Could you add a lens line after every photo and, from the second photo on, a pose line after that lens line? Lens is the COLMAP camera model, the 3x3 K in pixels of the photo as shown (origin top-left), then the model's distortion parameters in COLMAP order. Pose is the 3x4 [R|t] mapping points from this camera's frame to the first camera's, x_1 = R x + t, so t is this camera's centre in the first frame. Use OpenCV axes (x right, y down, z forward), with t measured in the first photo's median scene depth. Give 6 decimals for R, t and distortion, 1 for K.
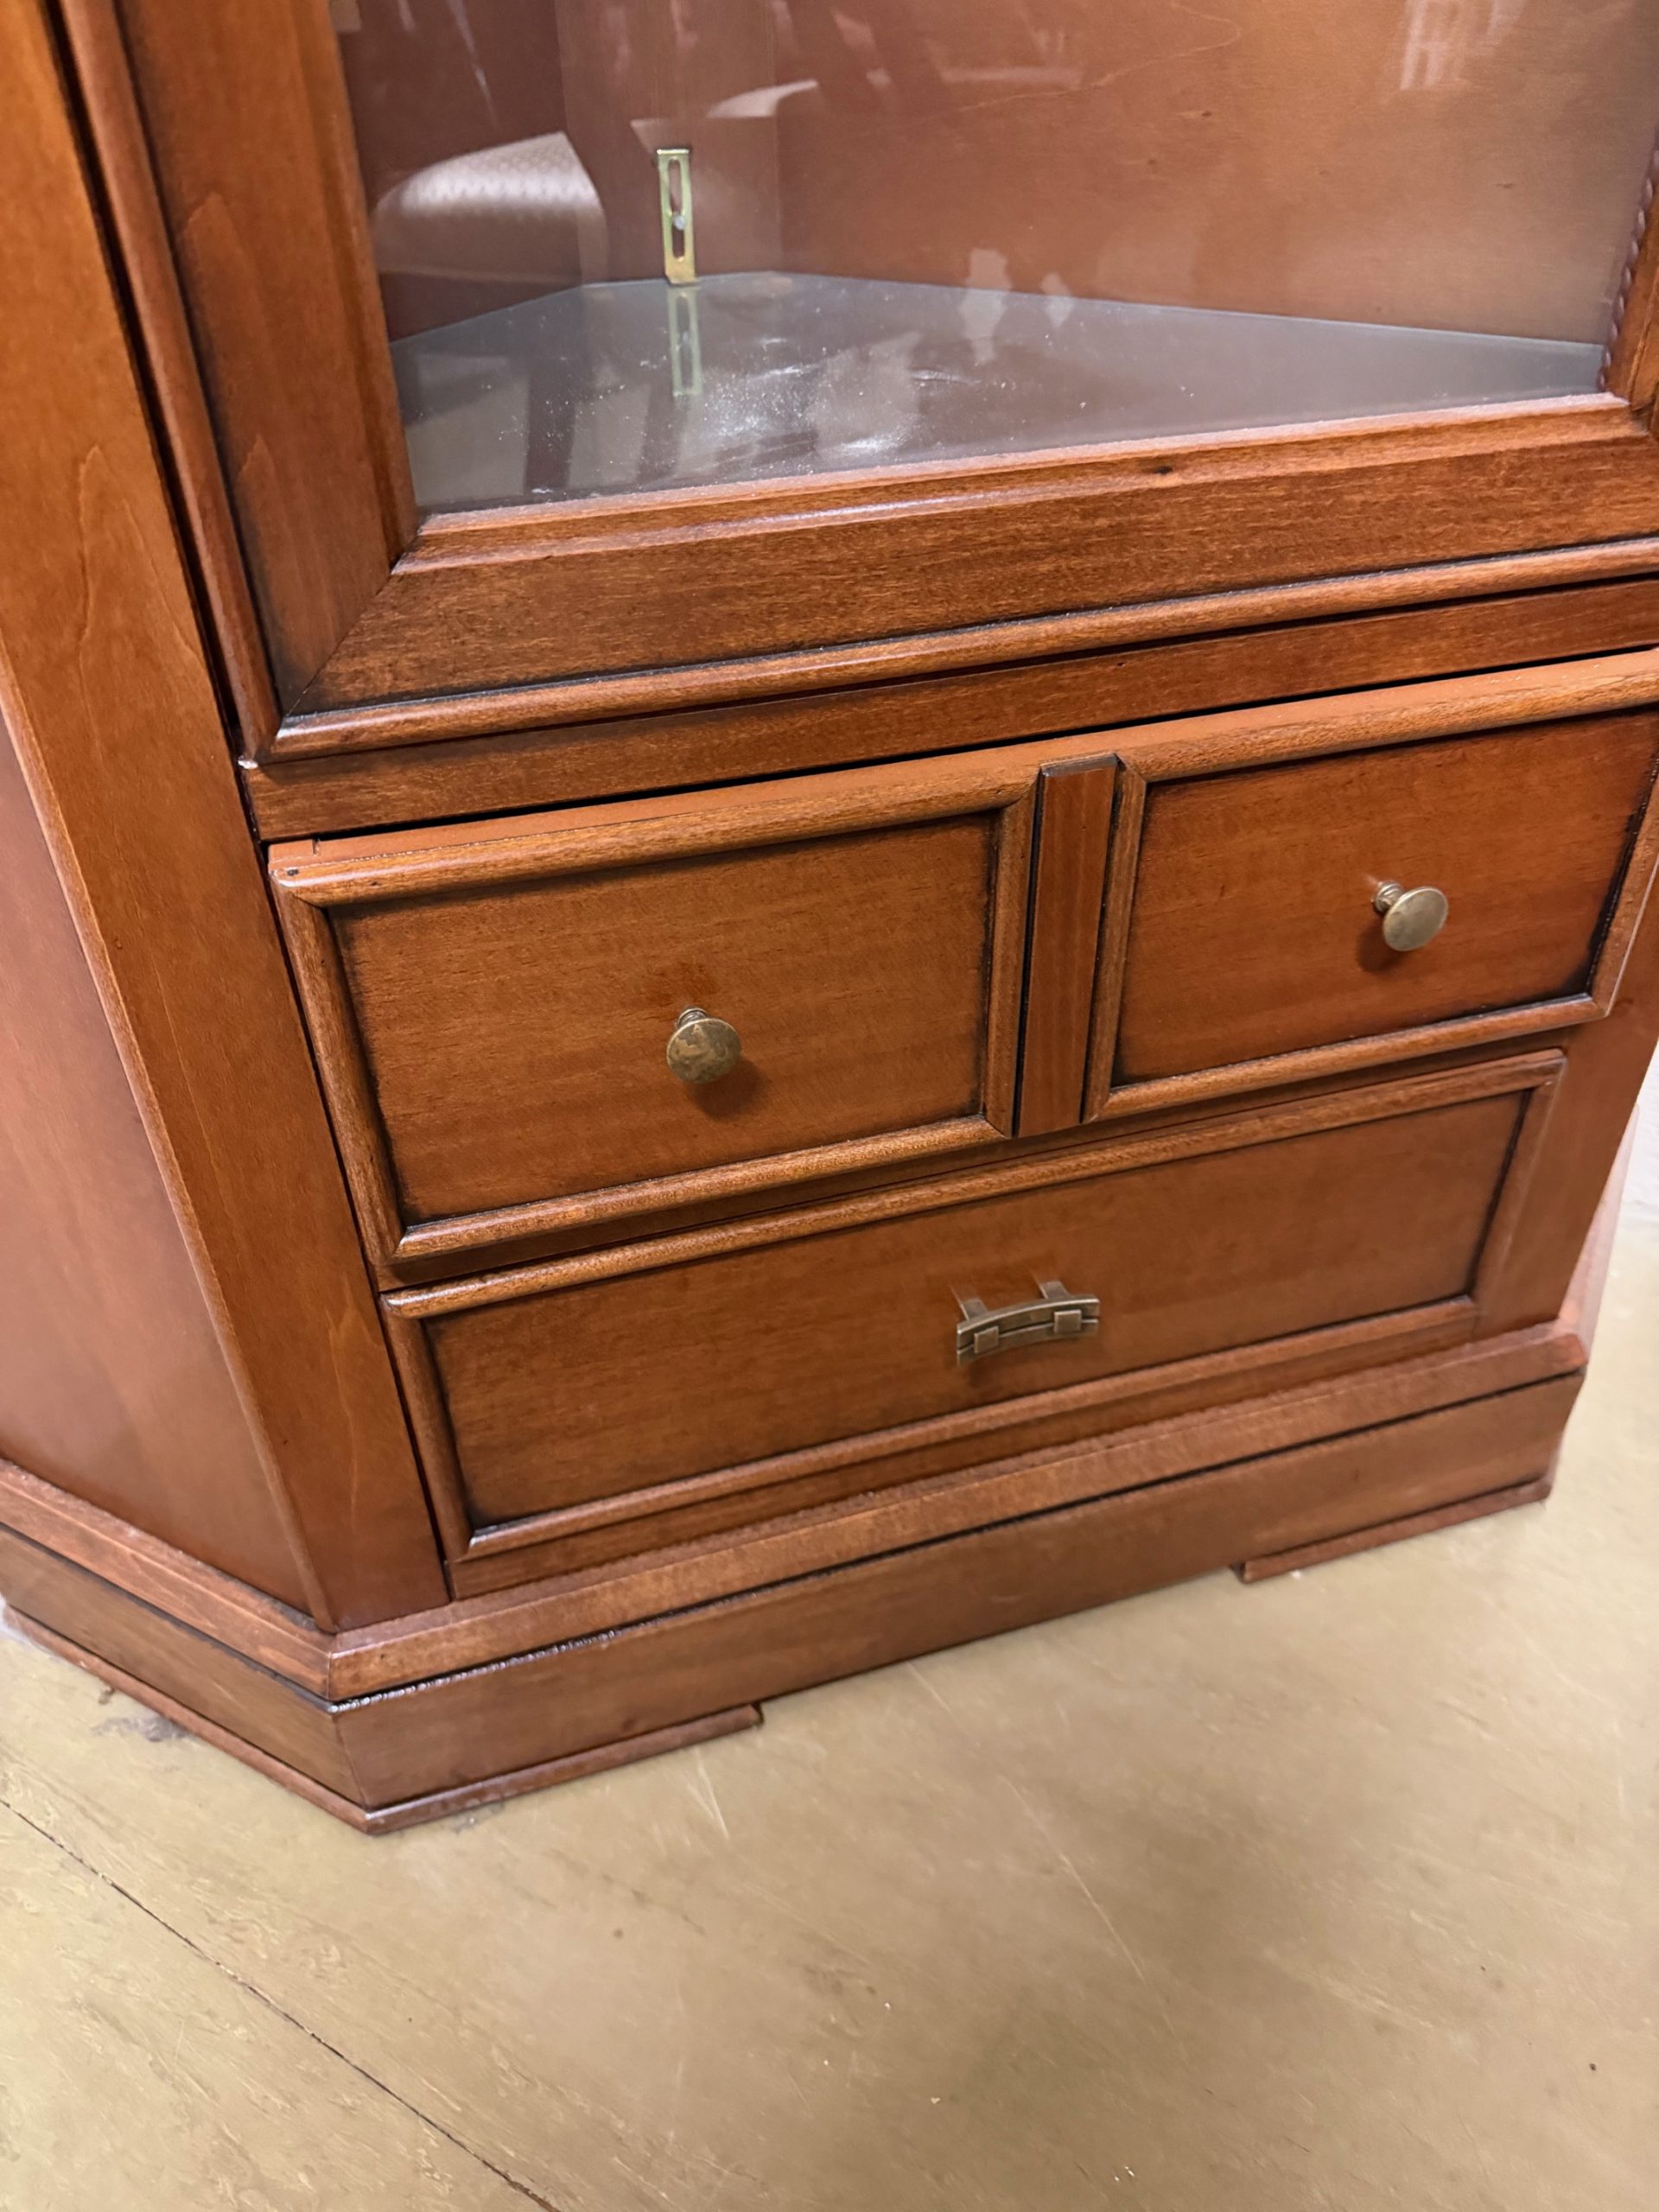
lens RADIAL K [[1565.7, 0, 830.2], [0, 1565.7, 1115.7], [0, 0, 1]] dist [0.022932, -0.052829]
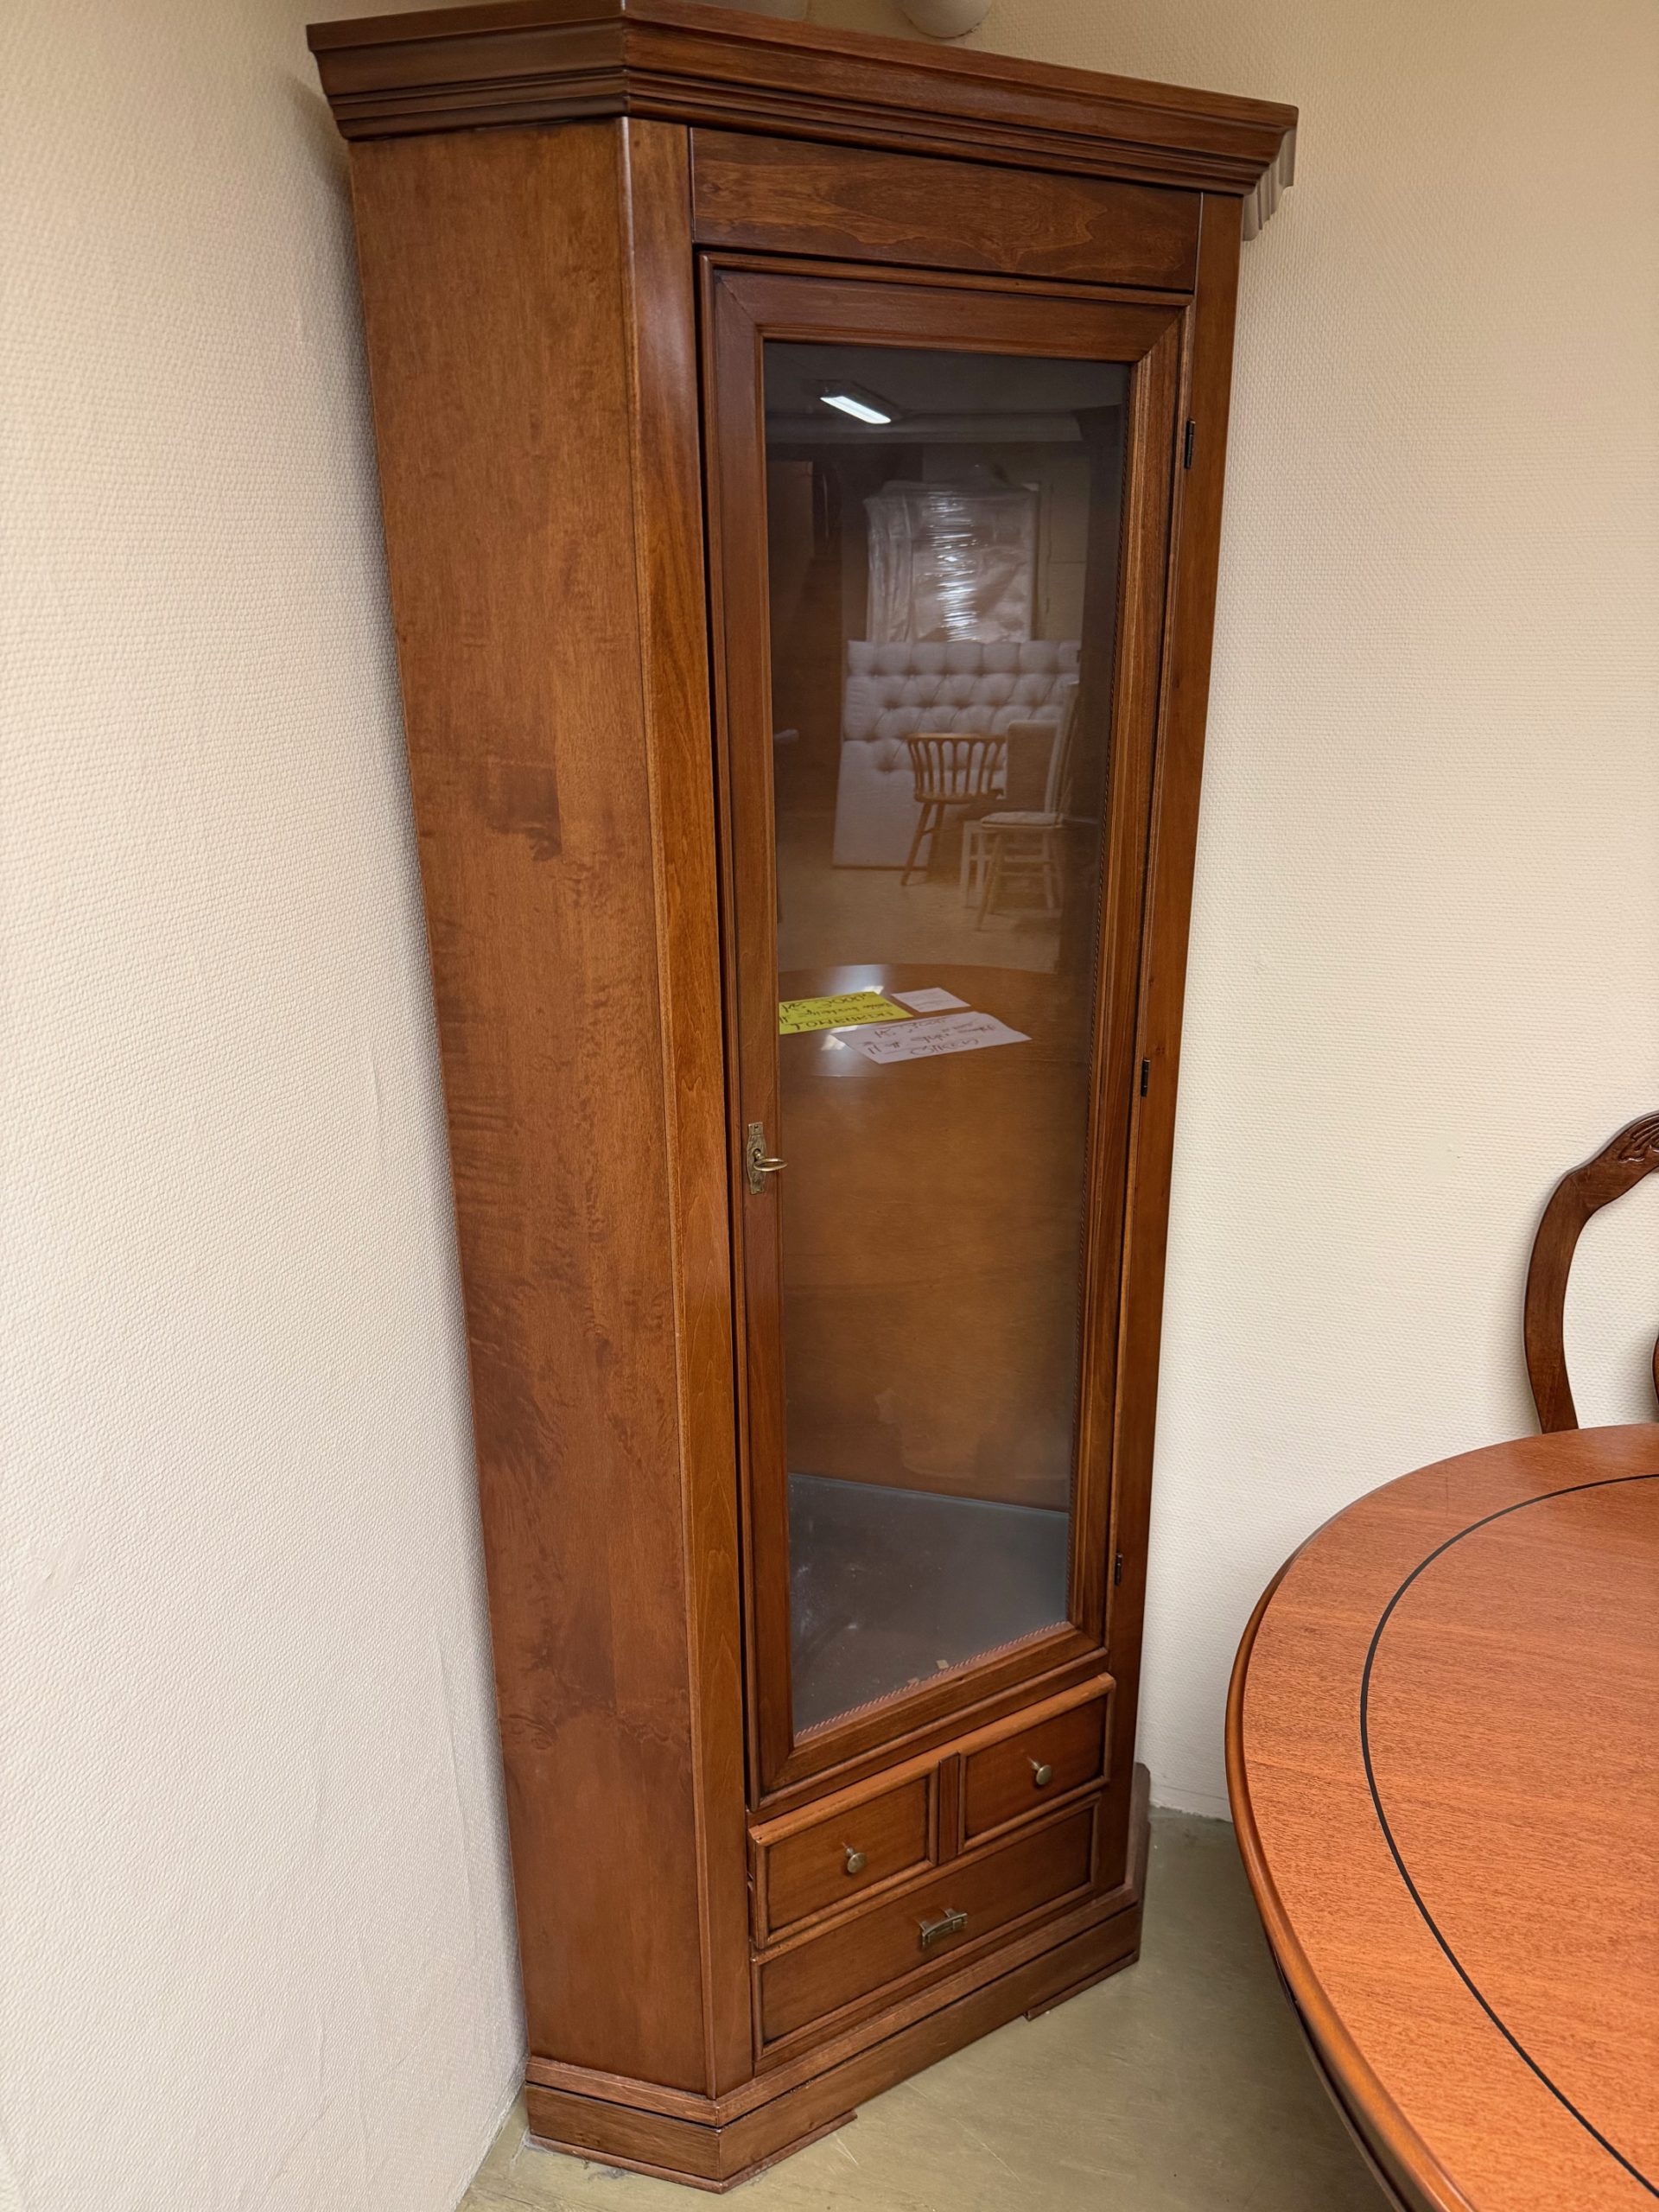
lens RADIAL K [[1565.7, 0, 813.5], [0, 1565.7, 1100.5], [0, 0, 1]] dist [0.022932, -0.052829]
pose [[0.972620, -0.067481, 0.222388, -0.625445], [0.134657, 0.943553, -0.302615, -0.446052], [-0.189414, 0.324275, 0.926805, -2.051692]]
